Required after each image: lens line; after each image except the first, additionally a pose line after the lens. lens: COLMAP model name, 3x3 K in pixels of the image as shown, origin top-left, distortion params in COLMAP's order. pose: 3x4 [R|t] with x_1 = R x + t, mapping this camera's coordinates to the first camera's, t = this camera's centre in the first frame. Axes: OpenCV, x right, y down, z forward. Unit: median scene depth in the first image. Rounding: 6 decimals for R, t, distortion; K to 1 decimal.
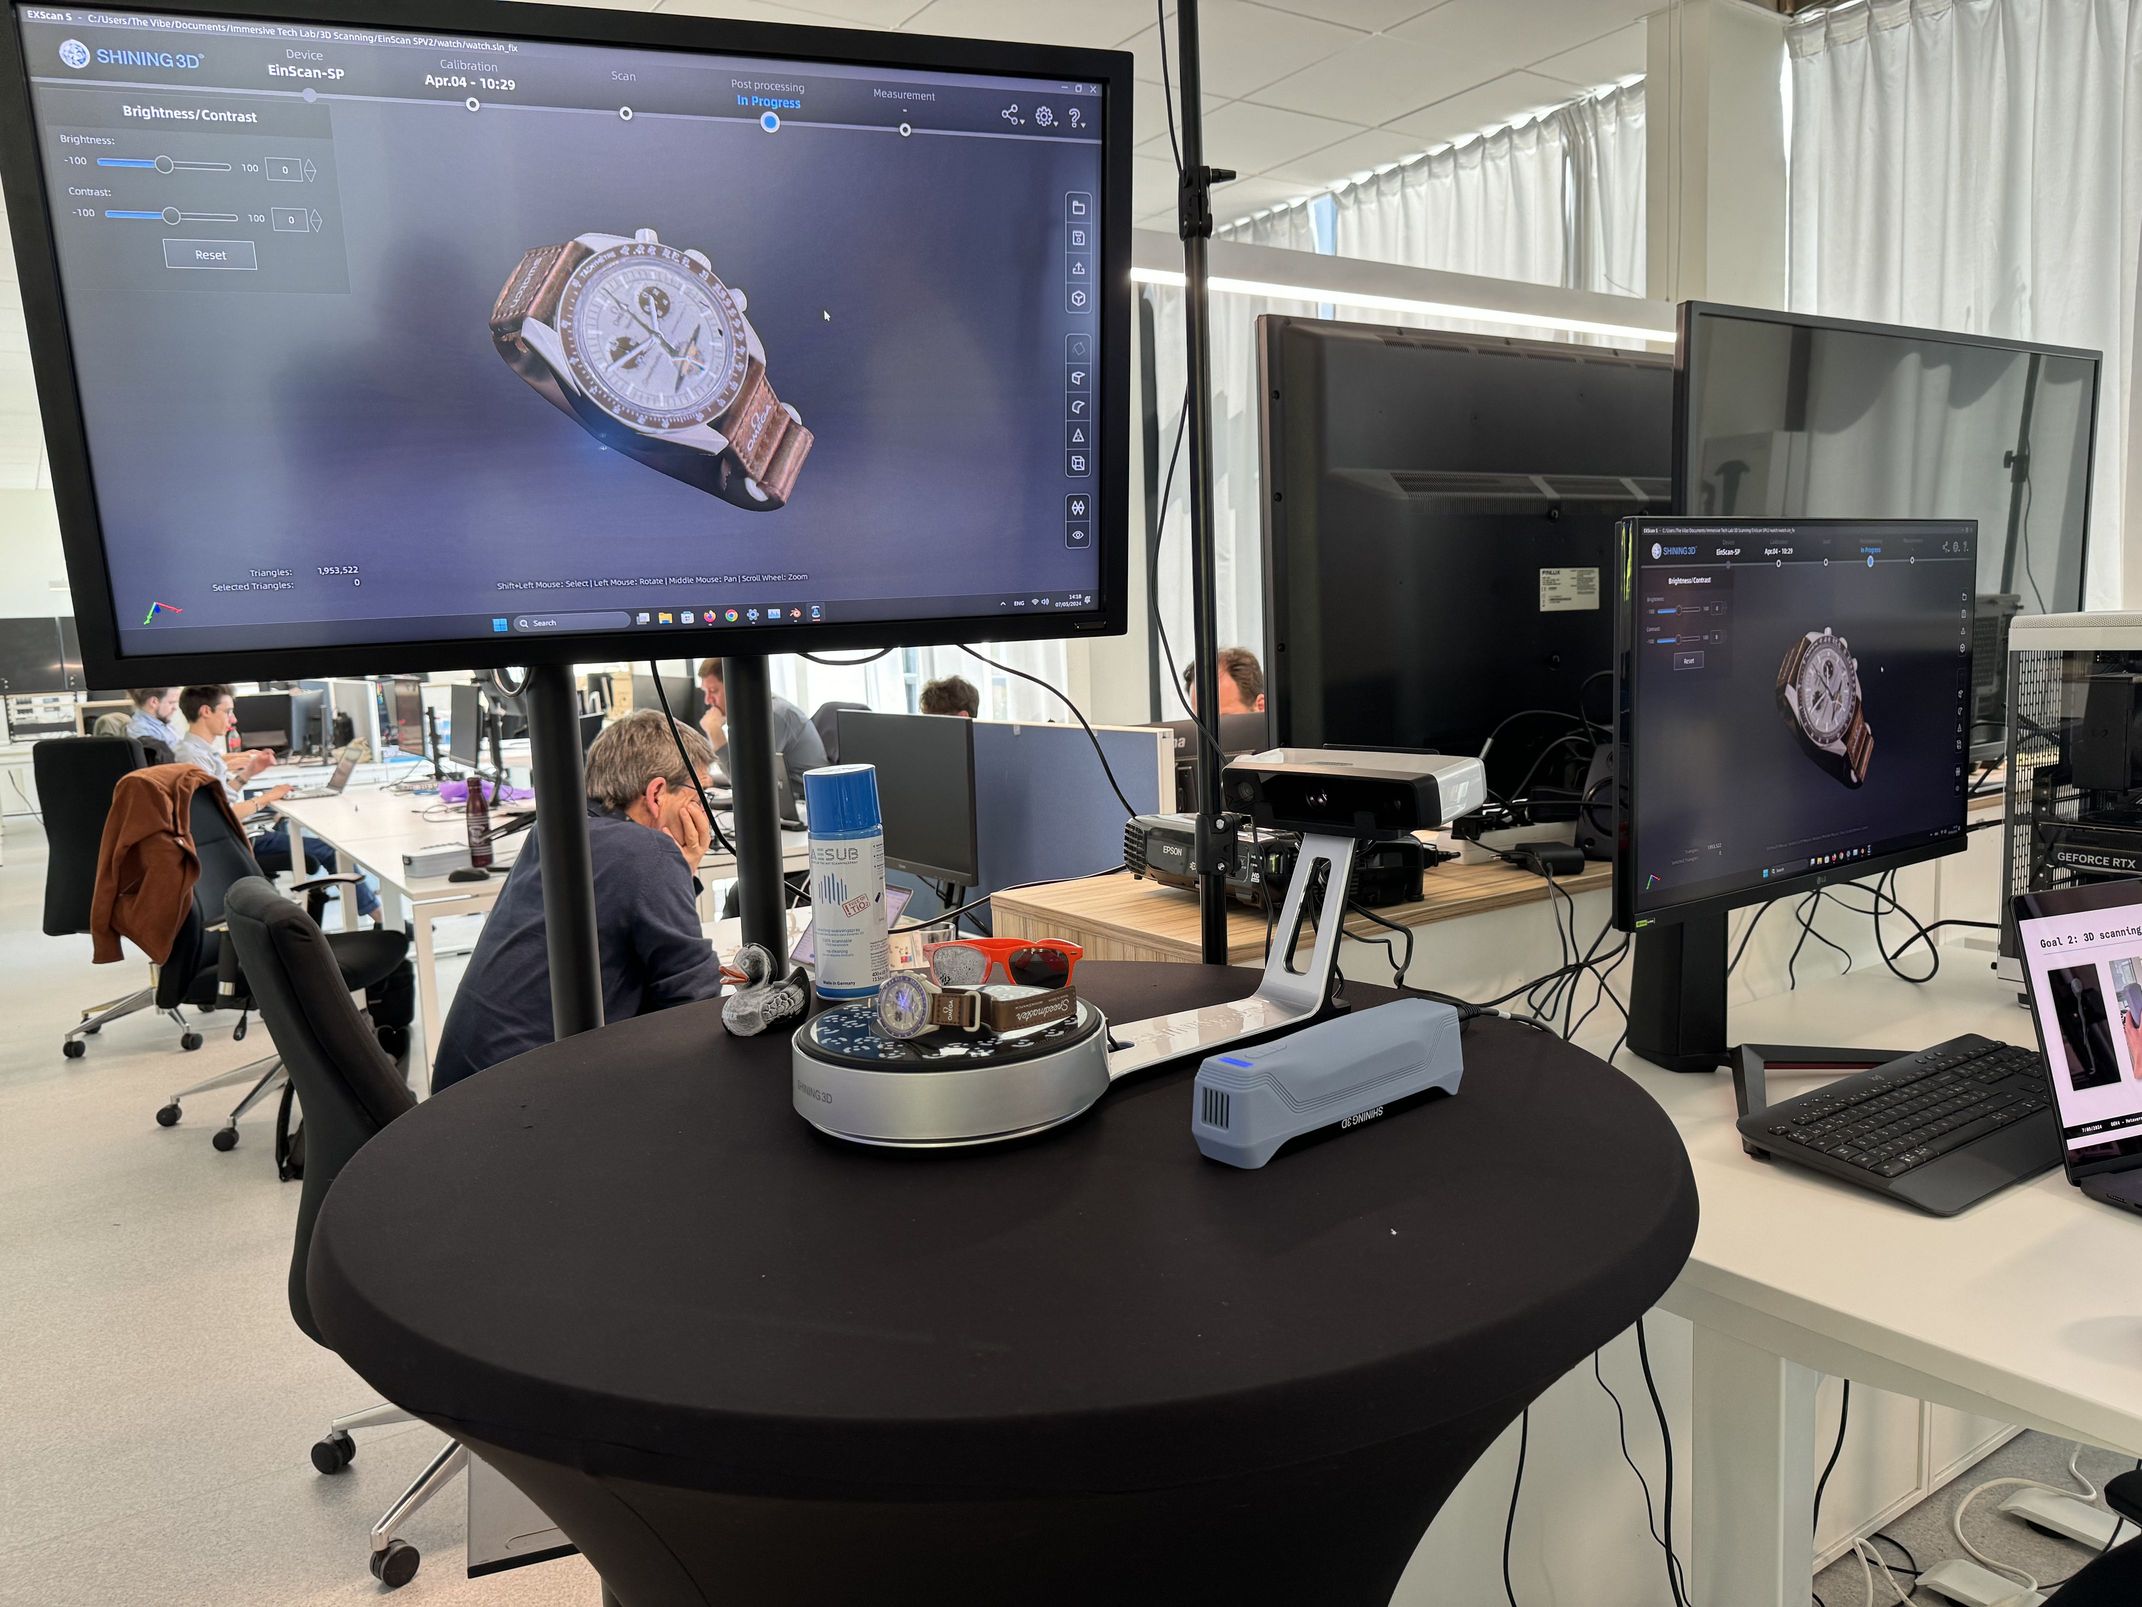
lens RADIAL K [[1535.2, 0, 1071.0], [0, 1535.2, 803.5], [0, 0, 1]] dist [0.000469, 0.000755]
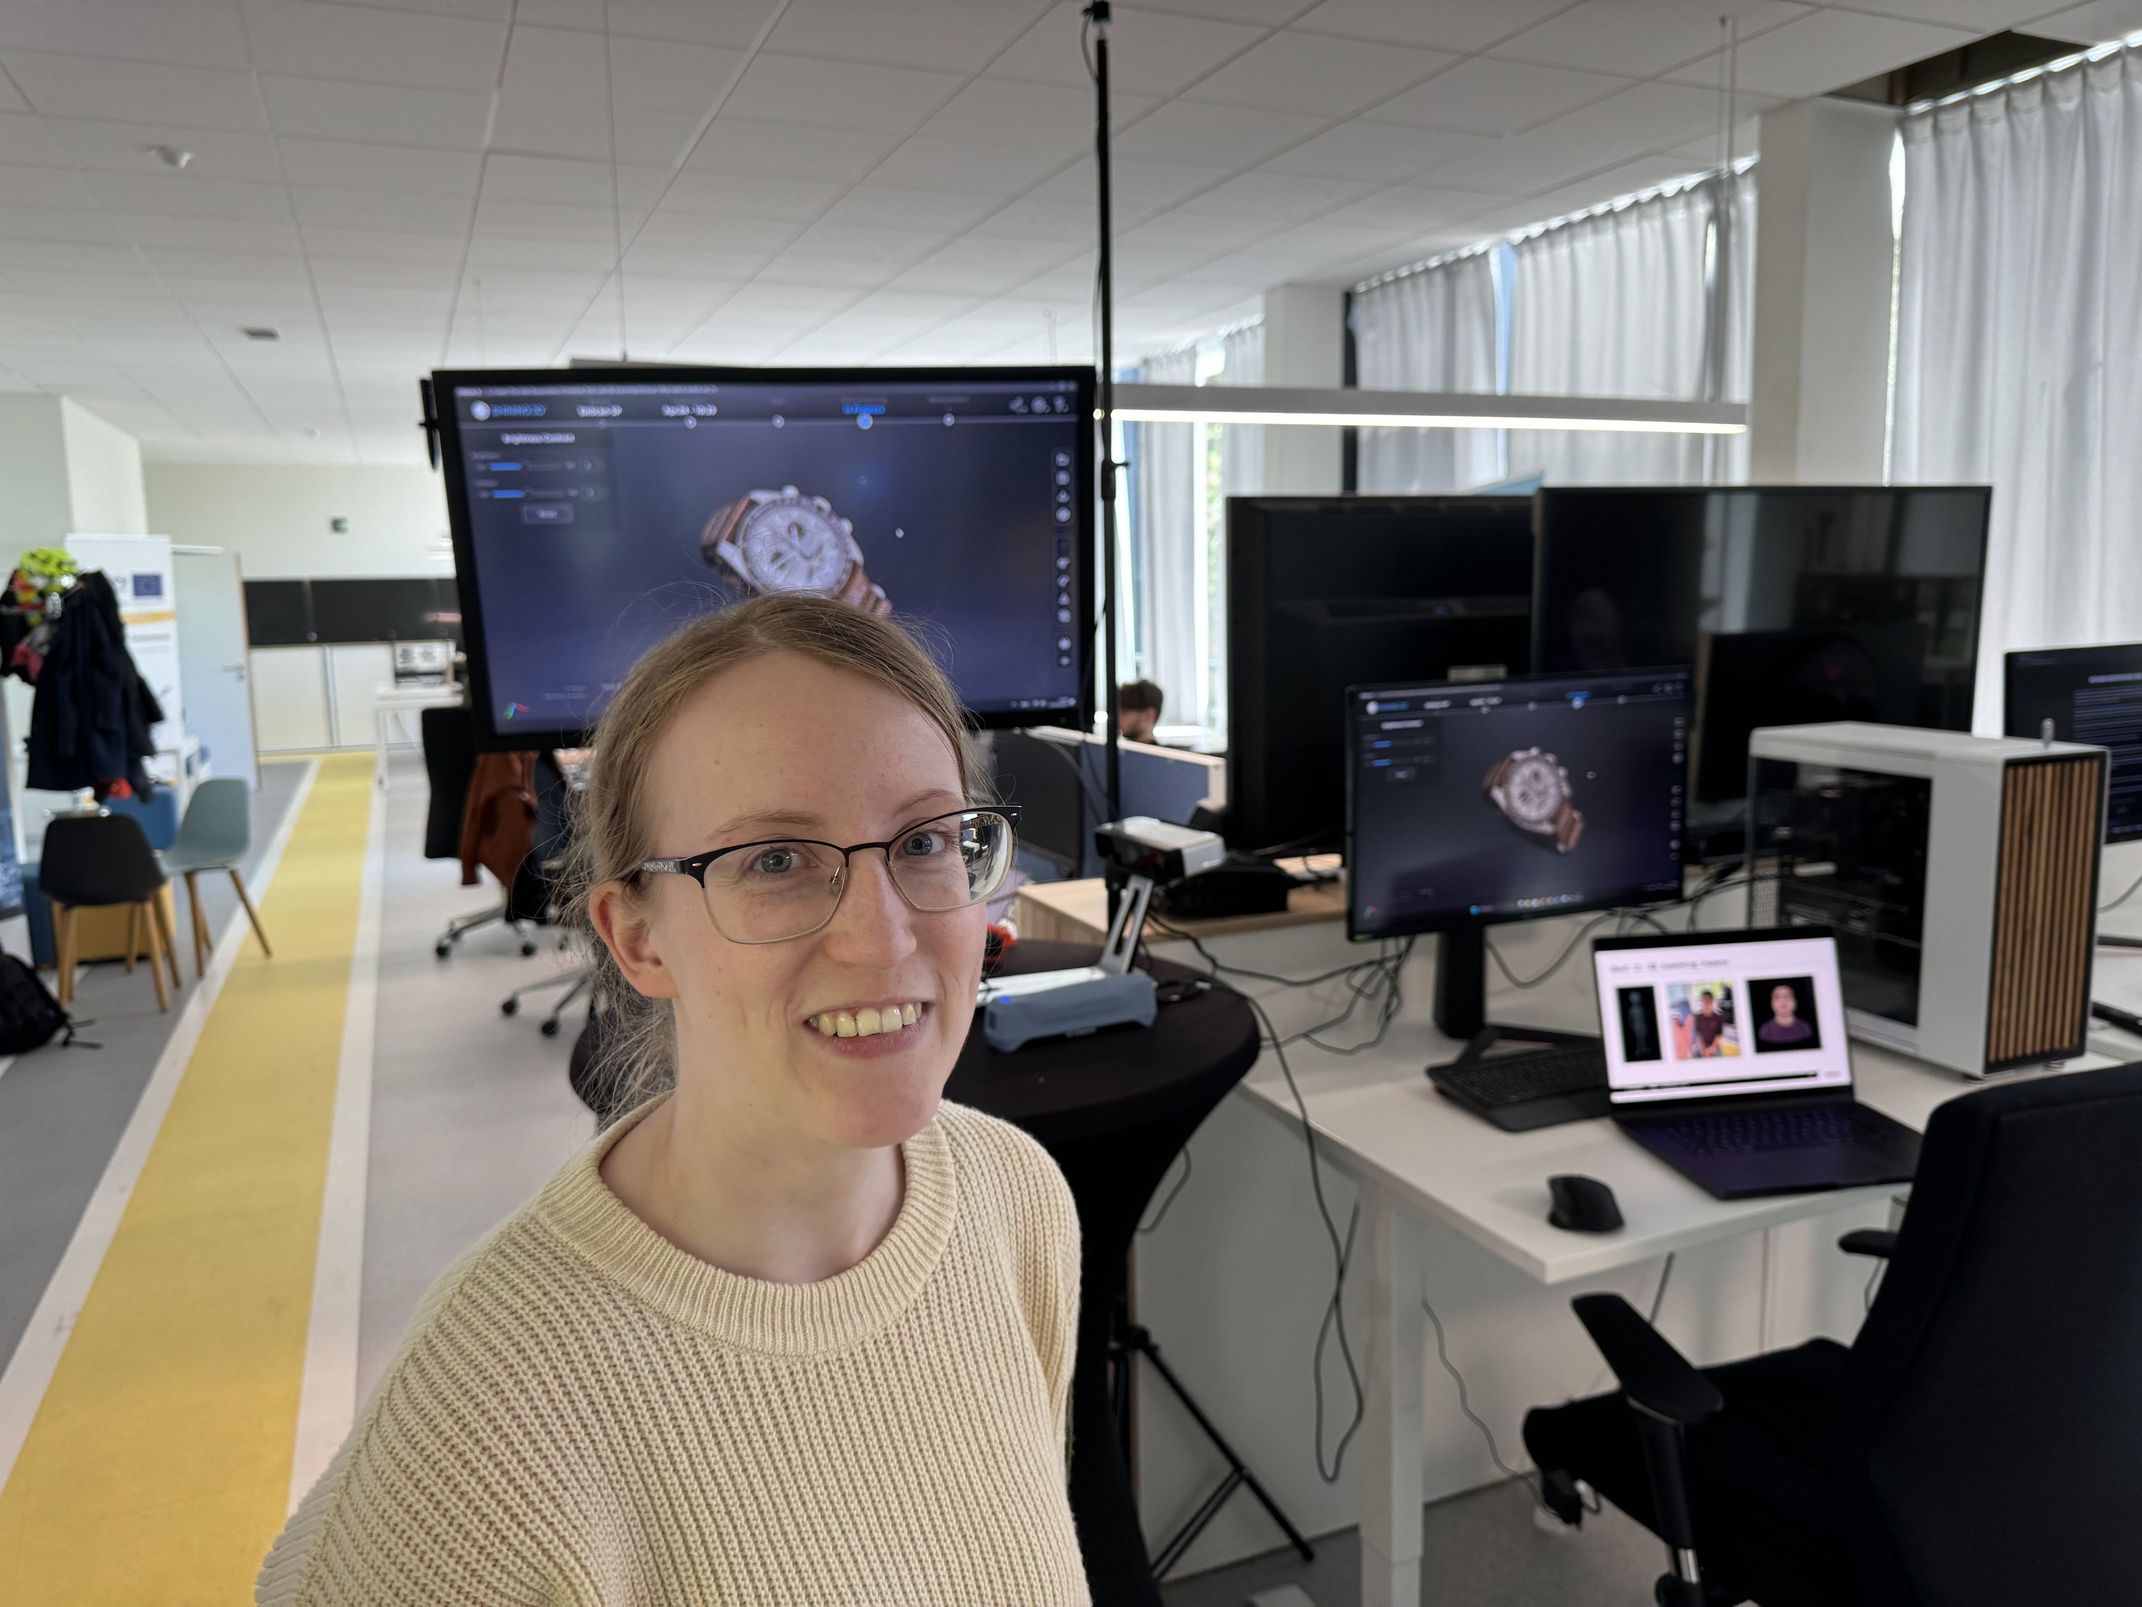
lens RADIAL K [[1550.7, 0, 1064.6], [0, 1550.7, 784.7], [0, 0, 1]] dist [0.021669, -0.017676]
pose [[0.980738, 0.044306, -0.190239, 0.160918], [-0.040832, 0.998921, 0.022147, -0.045562], [0.191015, -0.013953, 0.981488, -0.278864]]
